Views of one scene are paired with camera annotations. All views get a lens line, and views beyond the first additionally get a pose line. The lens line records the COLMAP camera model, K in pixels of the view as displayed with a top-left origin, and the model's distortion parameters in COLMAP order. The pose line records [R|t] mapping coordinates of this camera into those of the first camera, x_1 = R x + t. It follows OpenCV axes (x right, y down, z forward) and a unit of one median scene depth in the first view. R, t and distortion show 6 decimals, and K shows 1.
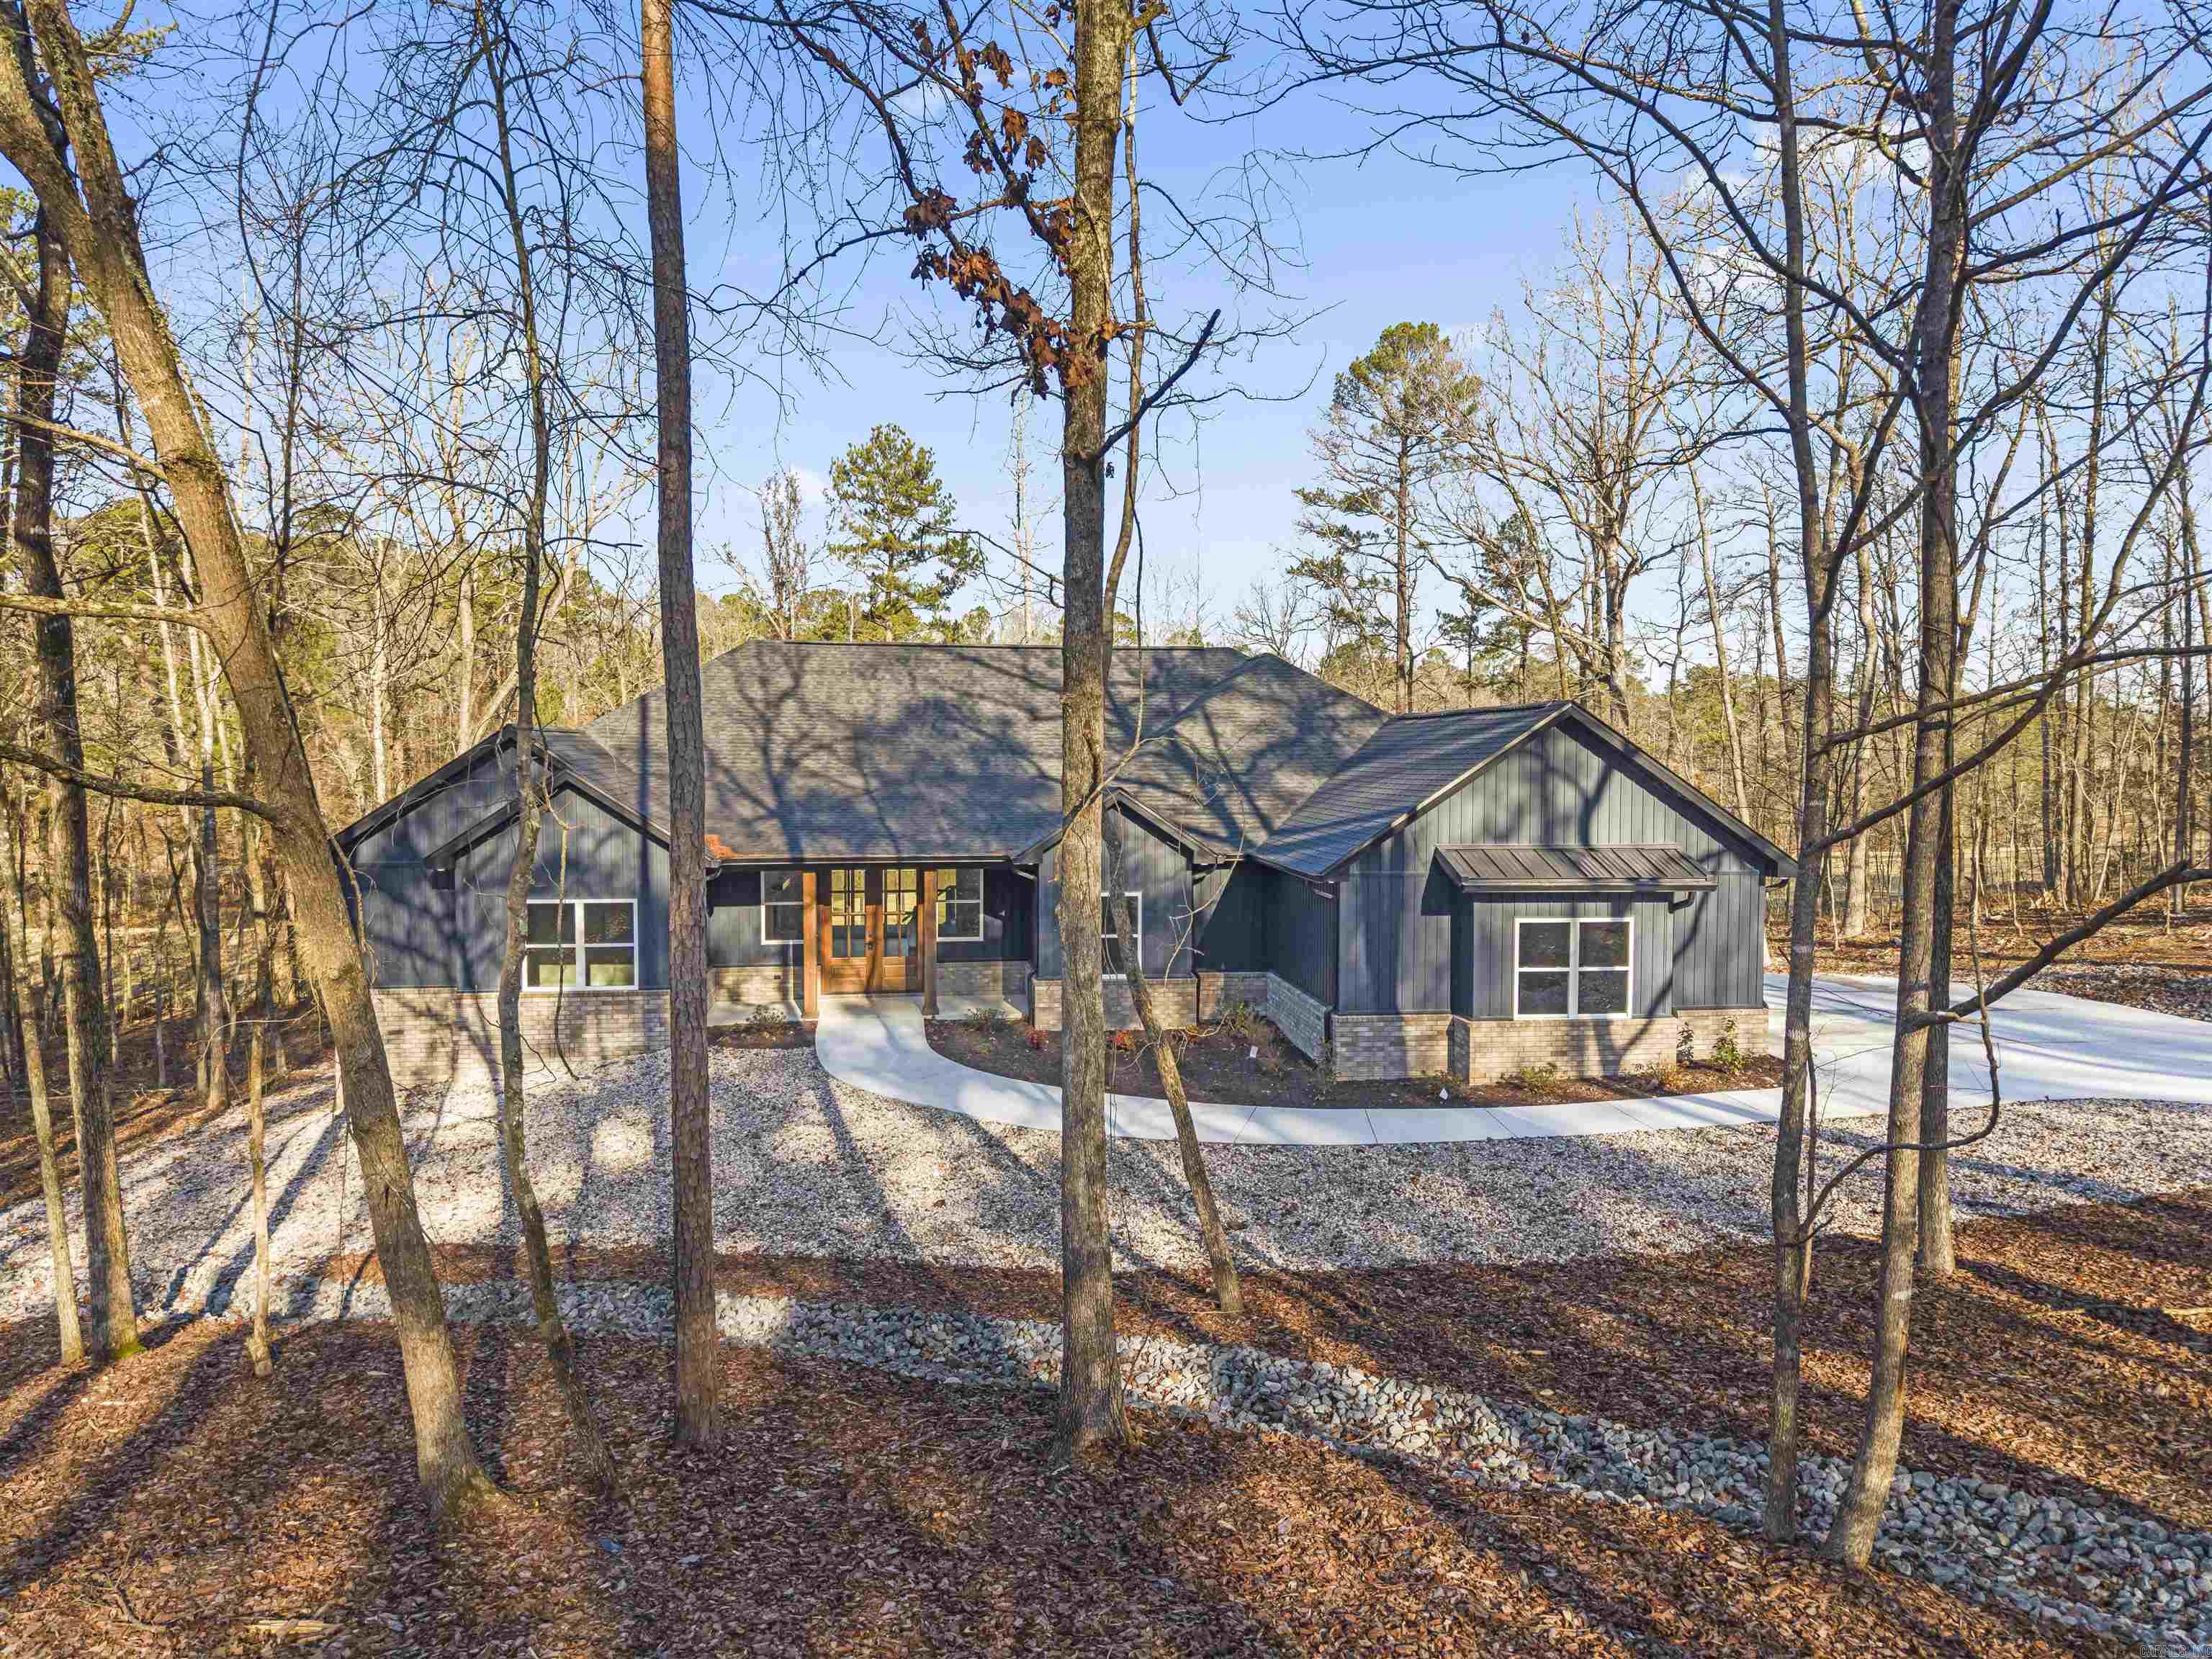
lens RADIAL K [[1476.3, 0, 1112.6], [0, 1476.3, 824.2], [0, 0, 1]] dist [0.004241, -0.002673]
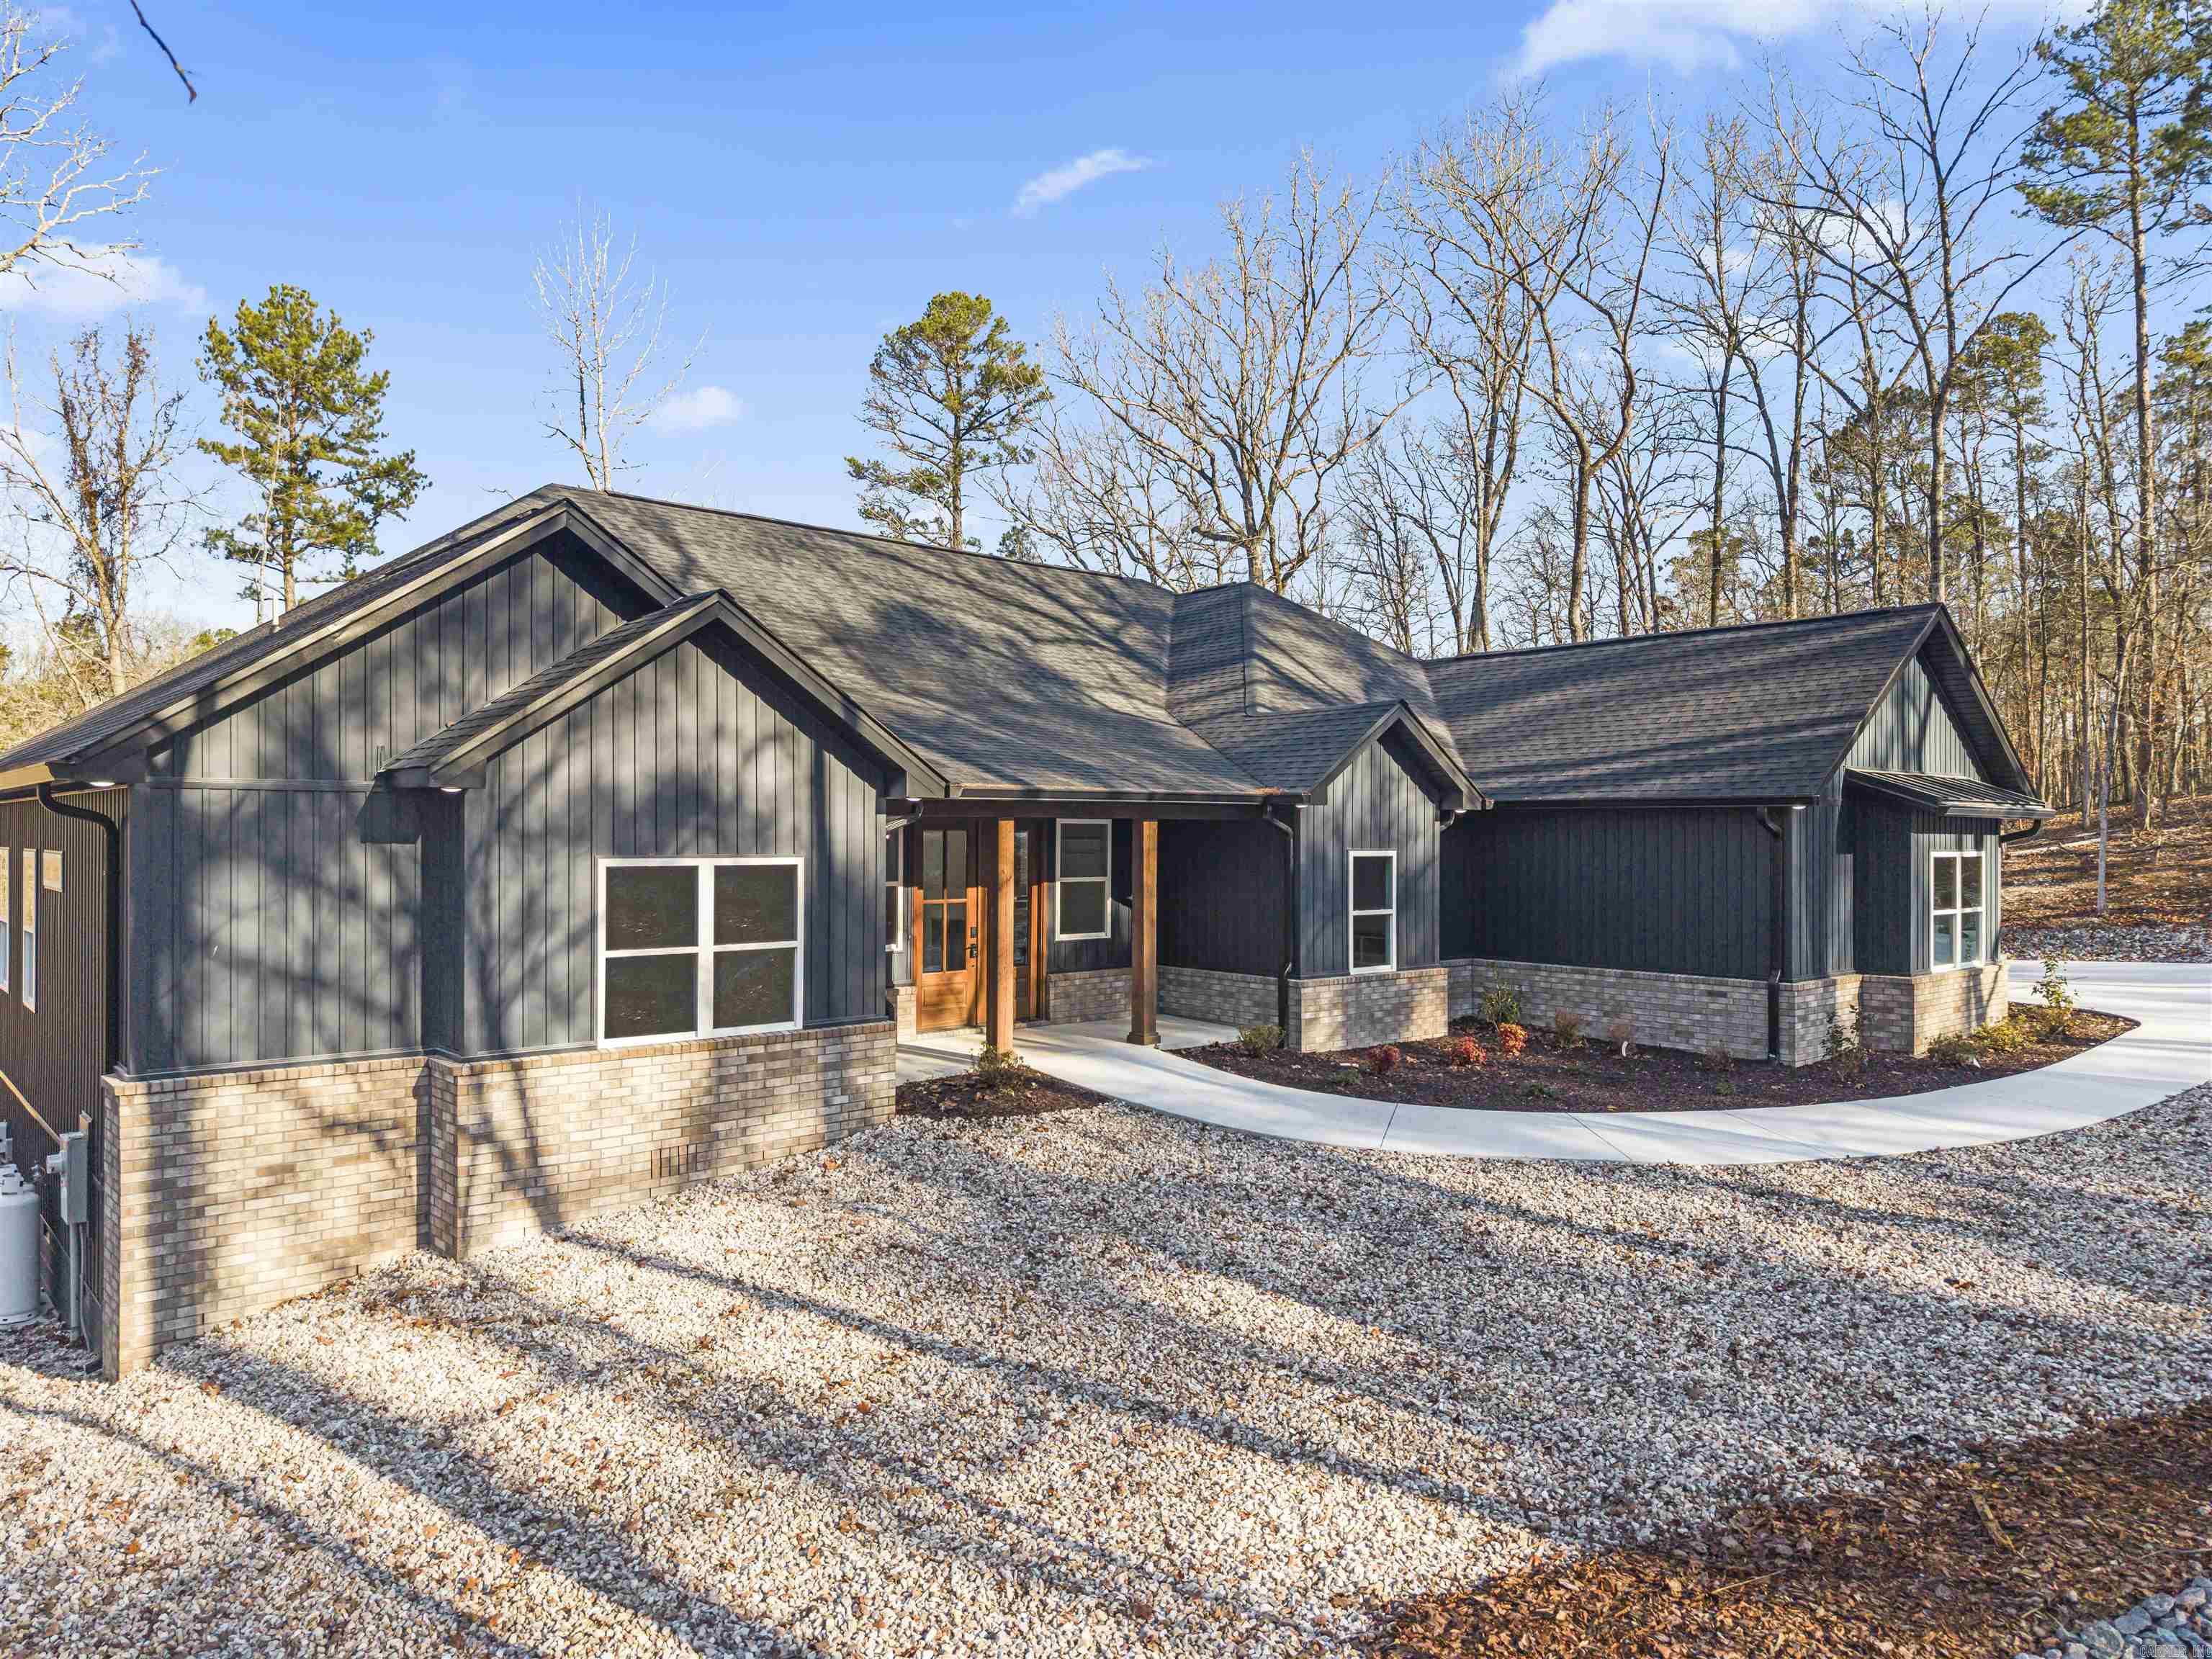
lens RADIAL K [[1476.3, 0, 1112.6], [0, 1476.3, 824.2], [0, 0, 1]] dist [0.004241, -0.002673]
pose [[0.822623, 0.002594, 0.568582, -0.531521], [0.026771, 0.998704, -0.043289, 0.062278], [-0.567957, 0.050832, 0.821487, 0.482370]]
